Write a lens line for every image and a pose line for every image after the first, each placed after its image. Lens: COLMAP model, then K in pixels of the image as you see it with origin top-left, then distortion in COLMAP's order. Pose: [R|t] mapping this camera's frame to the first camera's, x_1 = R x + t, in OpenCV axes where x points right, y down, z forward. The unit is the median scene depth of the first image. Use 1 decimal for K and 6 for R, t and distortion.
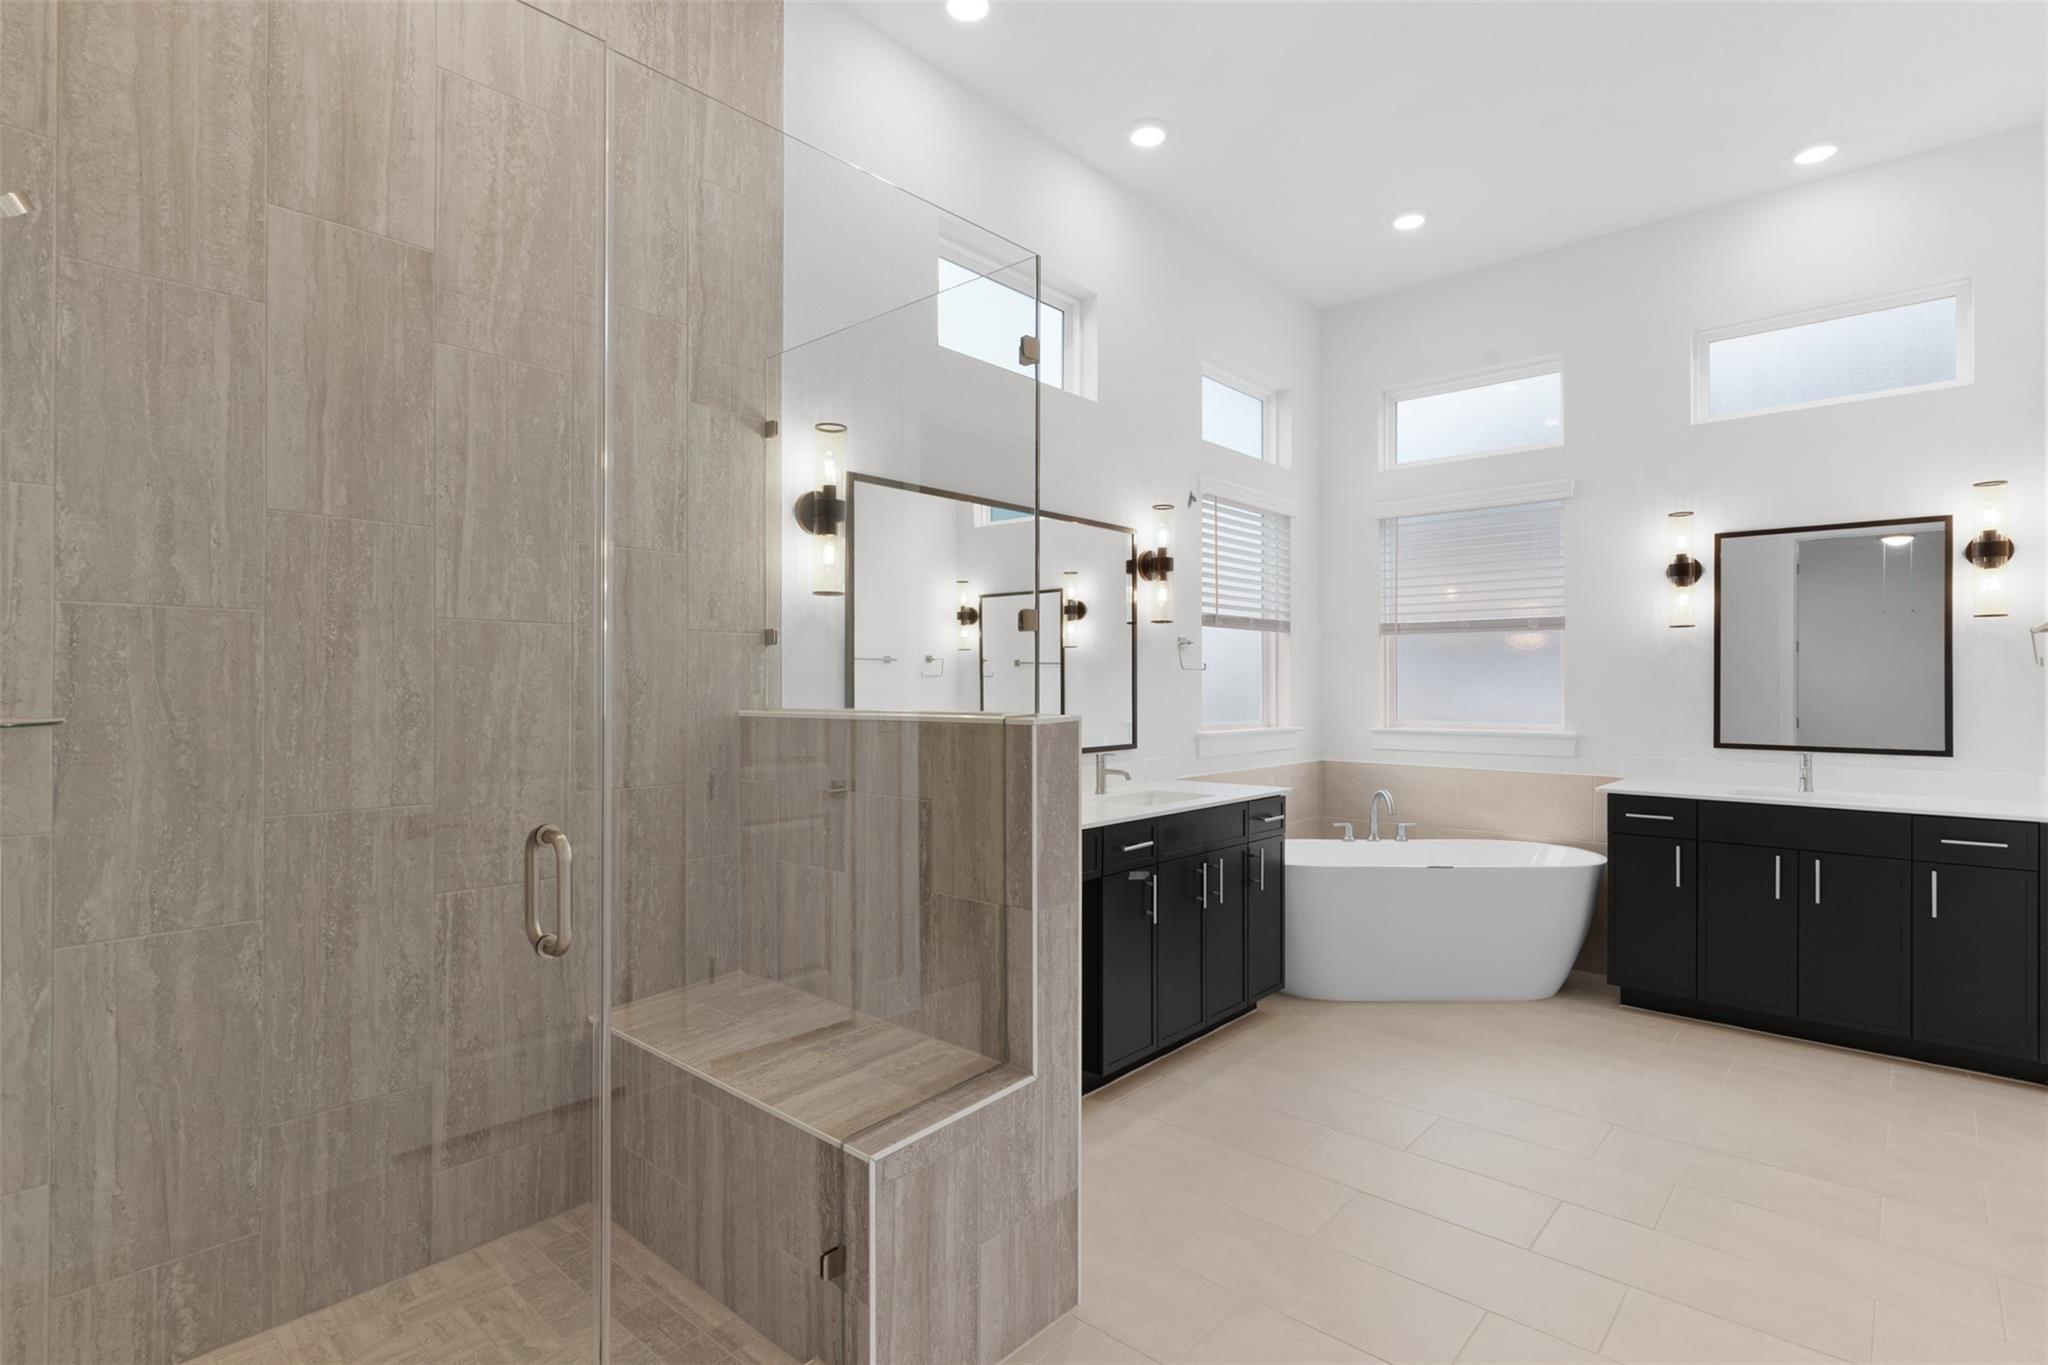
lens RADIAL K [[996.6, 0, 1026.6], [0, 996.6, 675.8], [0, 0, 1]] dist [-0.003660, -0.000209]
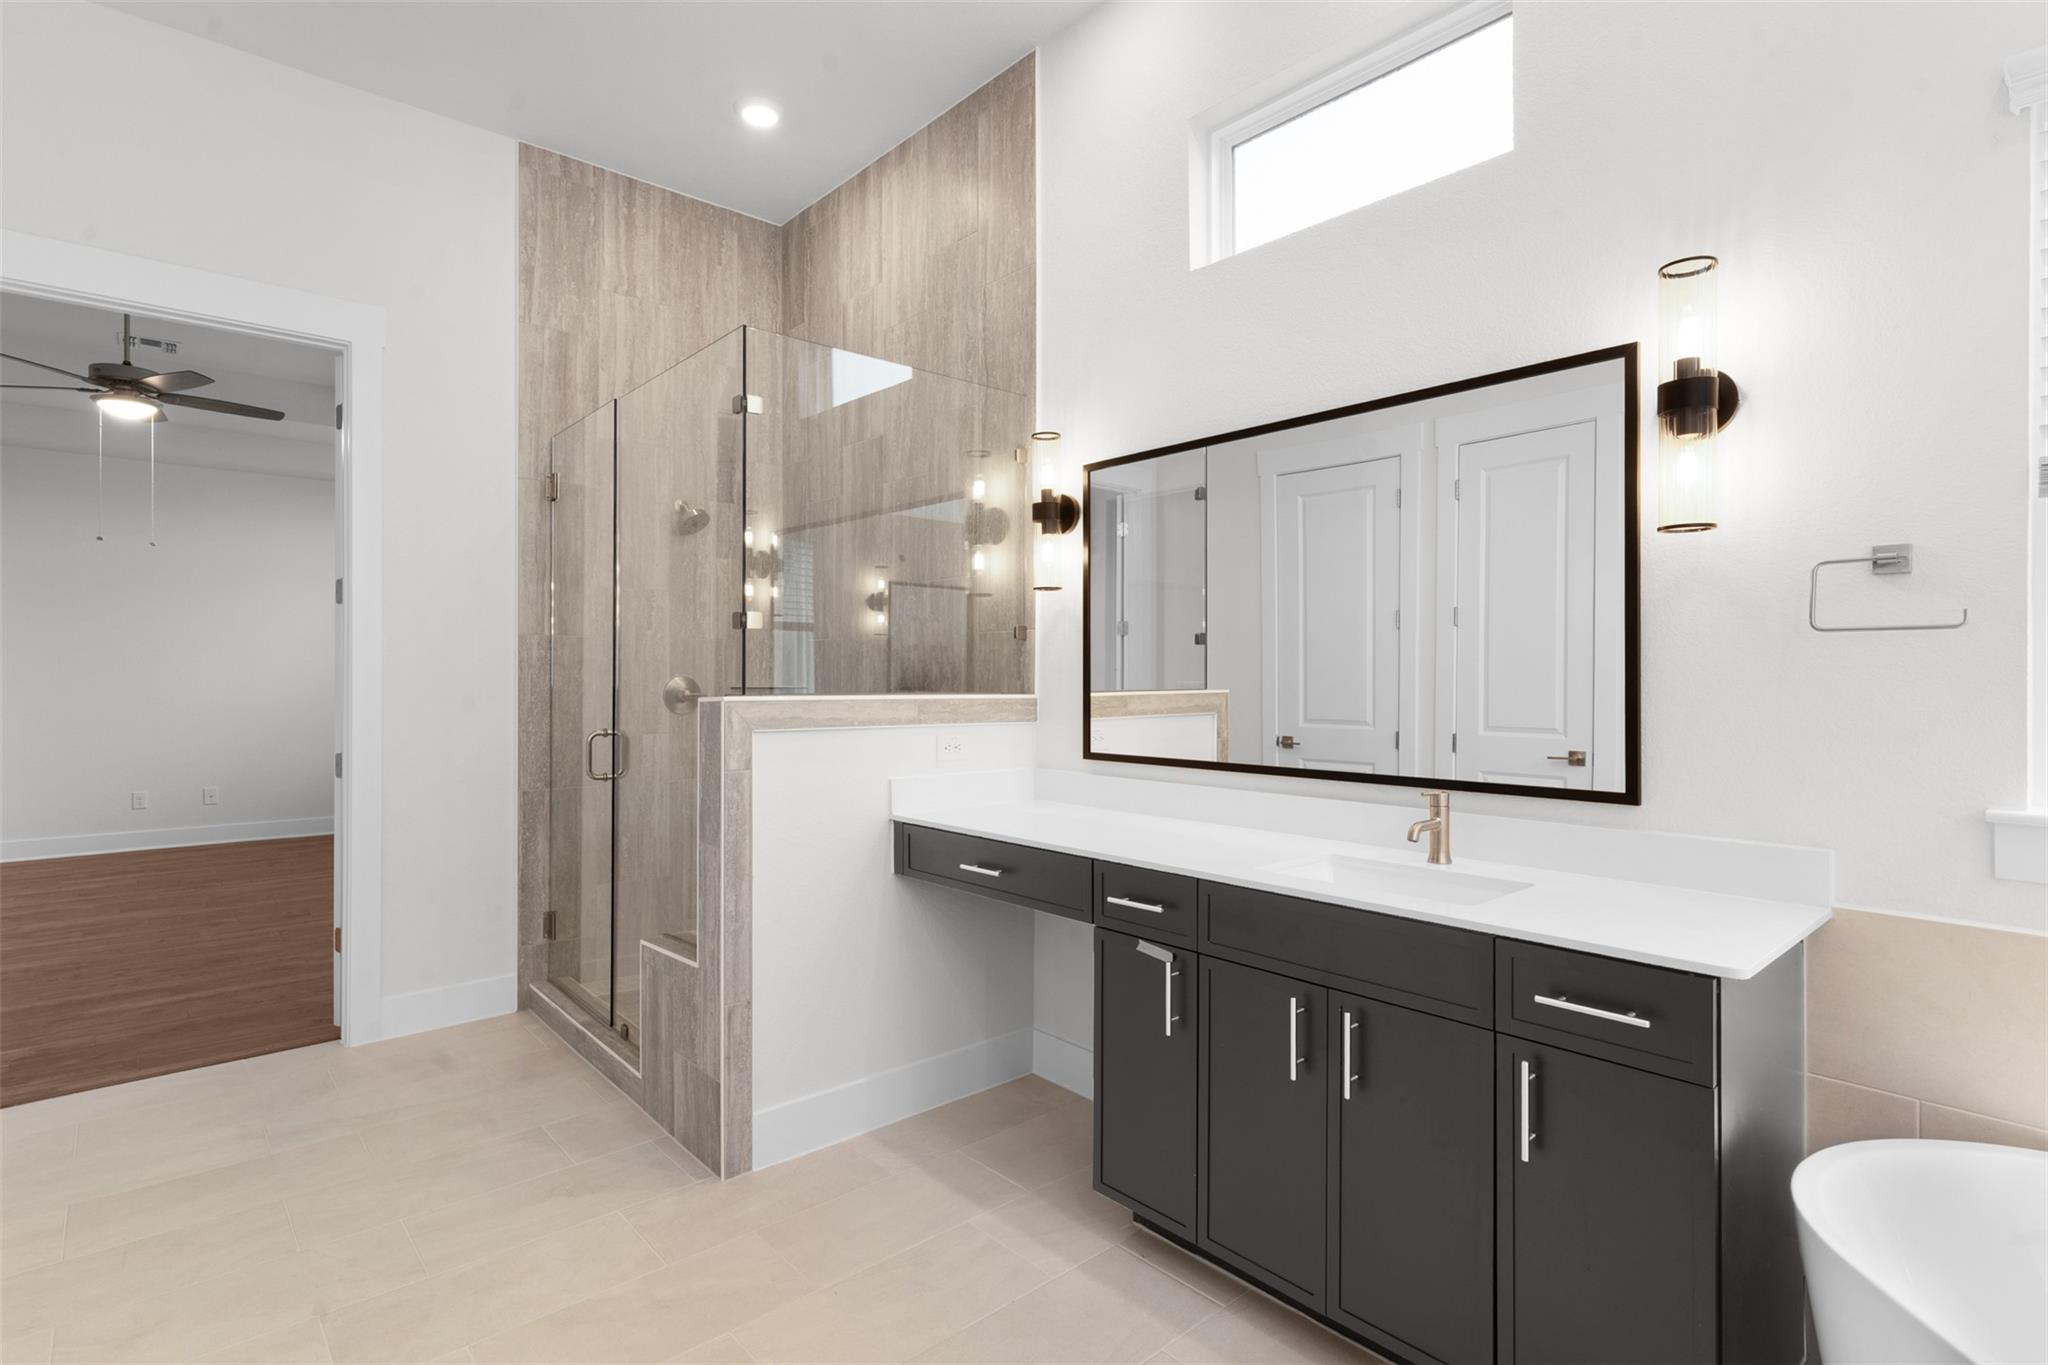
lens RADIAL K [[996.6, 0, 1019.1], [0, 996.6, 667.9], [0, 0, 1]] dist [-0.003660, -0.000209]
pose [[-0.123745, -0.013596, -0.992221, 0.641530], [0.002199, 0.999900, -0.013976, 0.013987], [0.992312, -0.003911, -0.123702, 0.804923]]
